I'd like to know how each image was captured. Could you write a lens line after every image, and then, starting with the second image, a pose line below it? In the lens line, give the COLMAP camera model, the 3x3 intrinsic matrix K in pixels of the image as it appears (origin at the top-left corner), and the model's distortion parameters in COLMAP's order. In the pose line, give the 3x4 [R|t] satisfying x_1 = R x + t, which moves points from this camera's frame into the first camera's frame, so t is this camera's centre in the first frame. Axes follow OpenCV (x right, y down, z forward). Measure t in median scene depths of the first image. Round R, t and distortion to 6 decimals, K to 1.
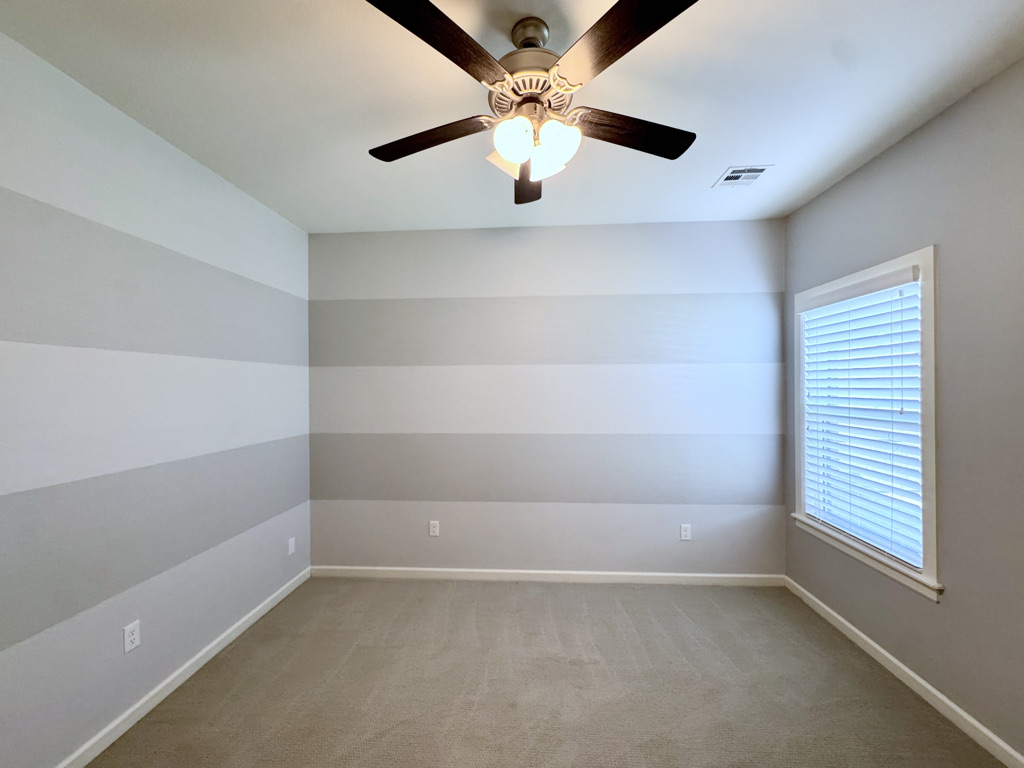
lens RADIAL K [[411.7, 0, 514.4], [0, 411.7, 381.9], [0, 0, 1]] dist [-0.002564, 0.000331]
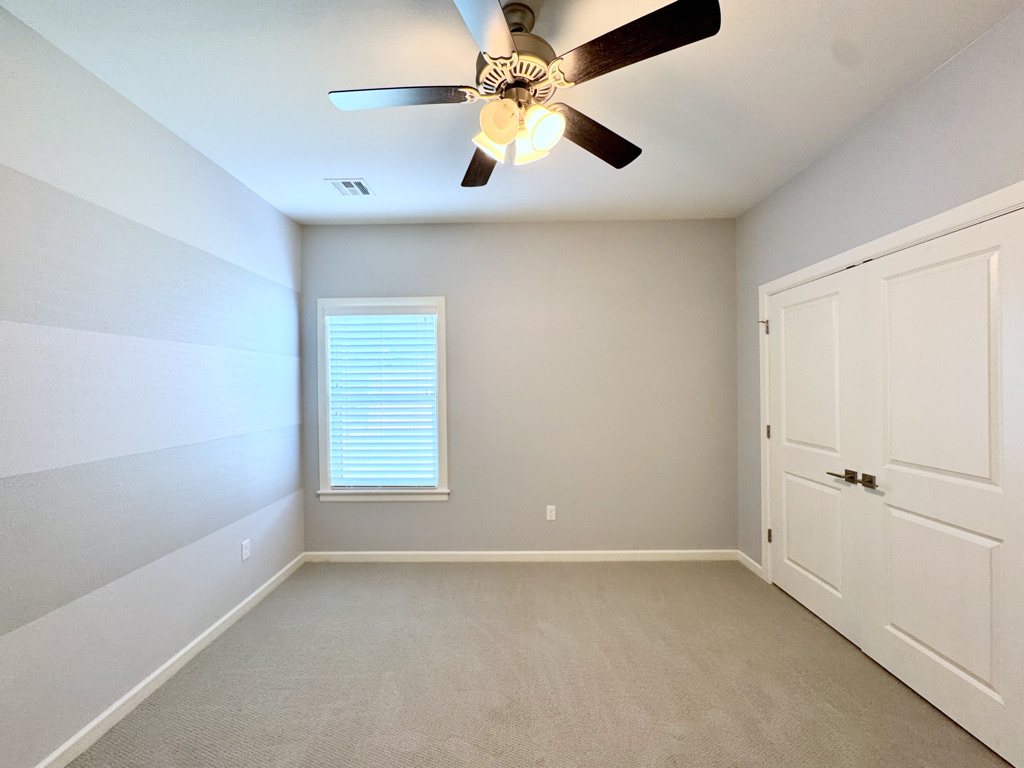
lens RADIAL K [[411.7, 0, 510.8], [0, 411.7, 384.8], [0, 0, 1]] dist [-0.002564, 0.000331]
pose [[-0.044262, -0.002394, 0.999017, -0.495961], [-0.004028, 0.999989, 0.002218, 0.023297], [-0.999012, -0.003926, -0.044271, 0.539234]]
